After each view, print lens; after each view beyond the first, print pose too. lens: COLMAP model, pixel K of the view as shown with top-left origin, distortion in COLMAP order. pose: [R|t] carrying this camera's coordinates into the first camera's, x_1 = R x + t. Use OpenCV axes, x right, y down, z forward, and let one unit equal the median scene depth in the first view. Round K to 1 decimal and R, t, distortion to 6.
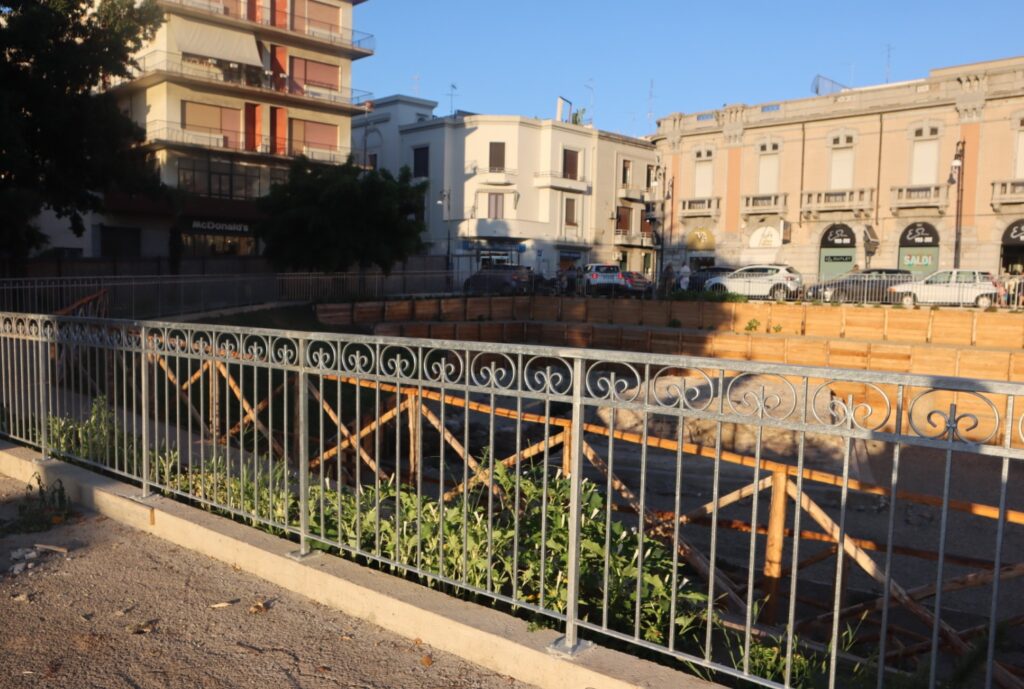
lens RADIAL K [[881.4, 0, 492.2], [0, 881.4, 373.6], [0, 0, 1]] dist [-0.095404, 0.085683]
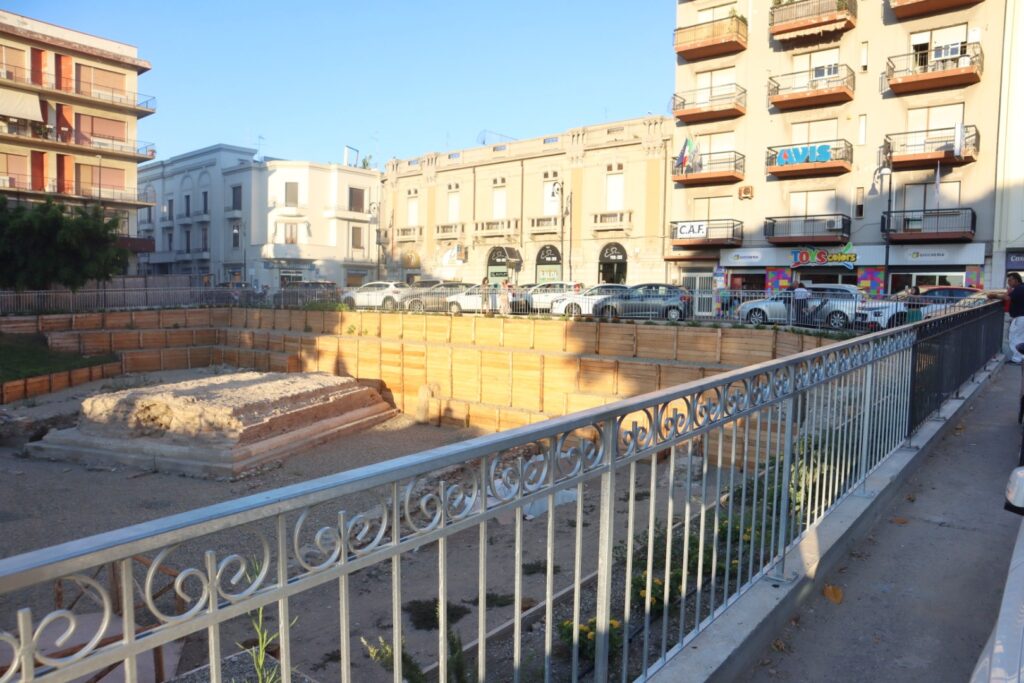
lens RADIAL K [[705.7, 0, 507.5], [0, 705.7, 350.7], [0, 0, 1]] dist [-0.122927, 0.079202]
pose [[0.994208, -0.012224, 0.106777, 0.284773], [0.014351, 0.999713, -0.019174, -0.001860], [-0.106512, 0.020595, 0.994098, -0.012553]]
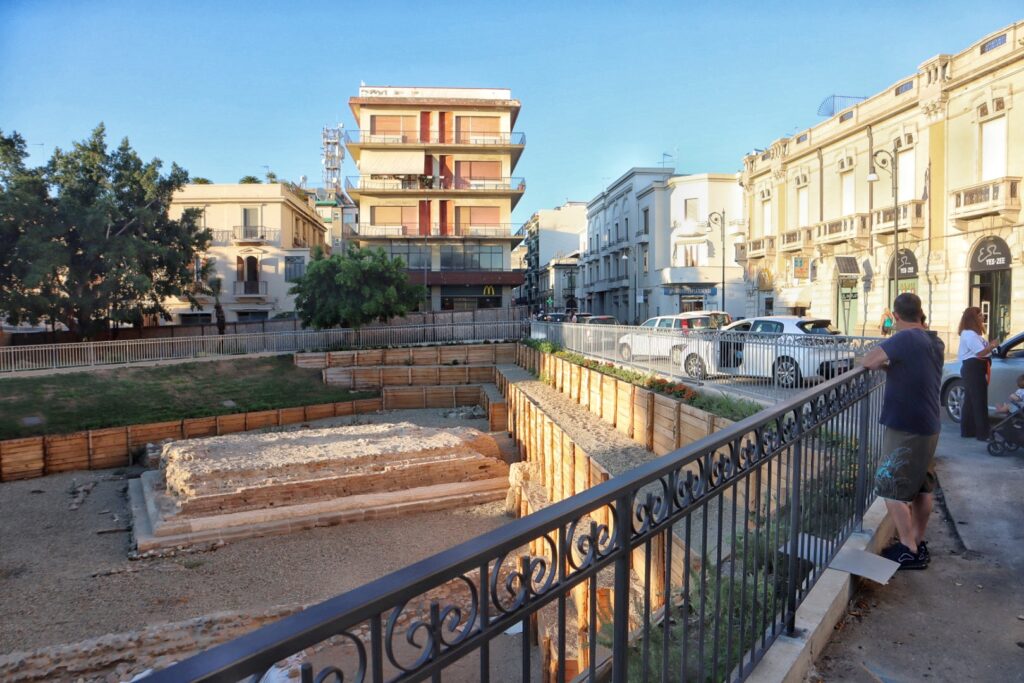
lens RADIAL K [[705.7, 0, 513.5], [0, 705.7, 347.1], [0, 0, 1]] dist [-0.122927, 0.079202]
pose [[0.787032, -0.000216, -0.616912, 0.531962], [-0.035030, 0.998371, -0.045039, -0.035154], [0.615917, 0.057058, 0.785742, 0.232886]]
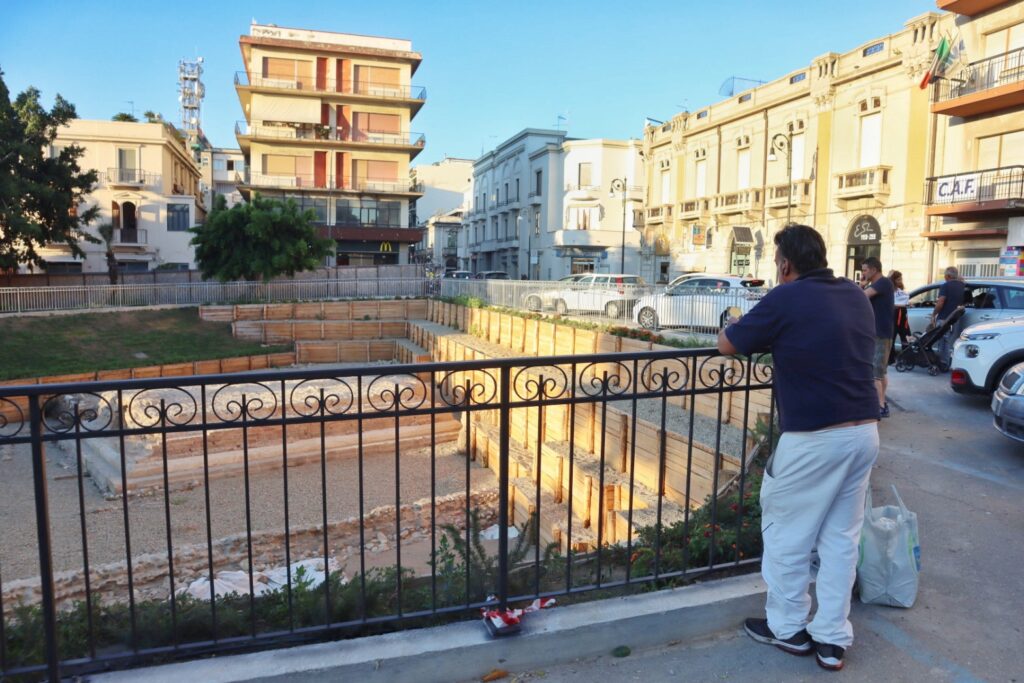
lens RADIAL K [[734.3, 0, 525.2], [0, 734.3, 351.5], [0, 0, 1]] dist [-0.109603, 0.072419]
pose [[0.895720, 0.040573, -0.442764, 0.517922], [-0.043596, 0.999044, 0.003352, -0.023573], [0.442477, 0.016300, 0.896632, 0.156601]]
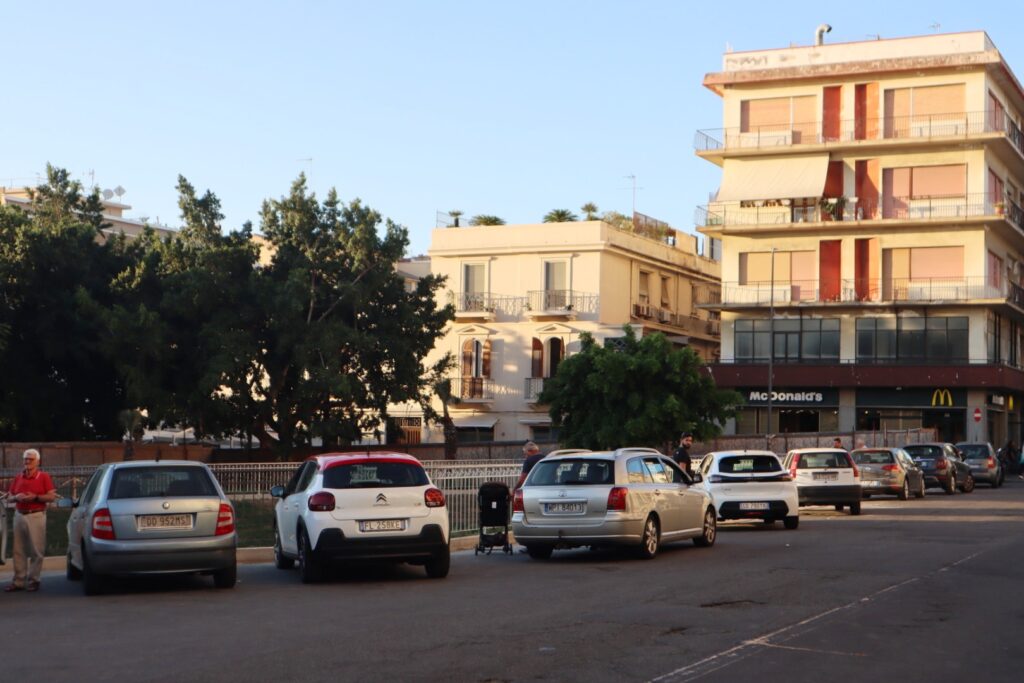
lens RADIAL K [[1557.3, 0, 532.1], [0, 1557.3, 341.5], [0, 0, 1]] dist [0.026439, 0.000000]
pose [[0.372778, -0.067513, -0.925461, 0.956931], [-0.097521, 0.988976, -0.111428, -0.035633], [0.922782, 0.131790, 0.362085, 0.251958]]
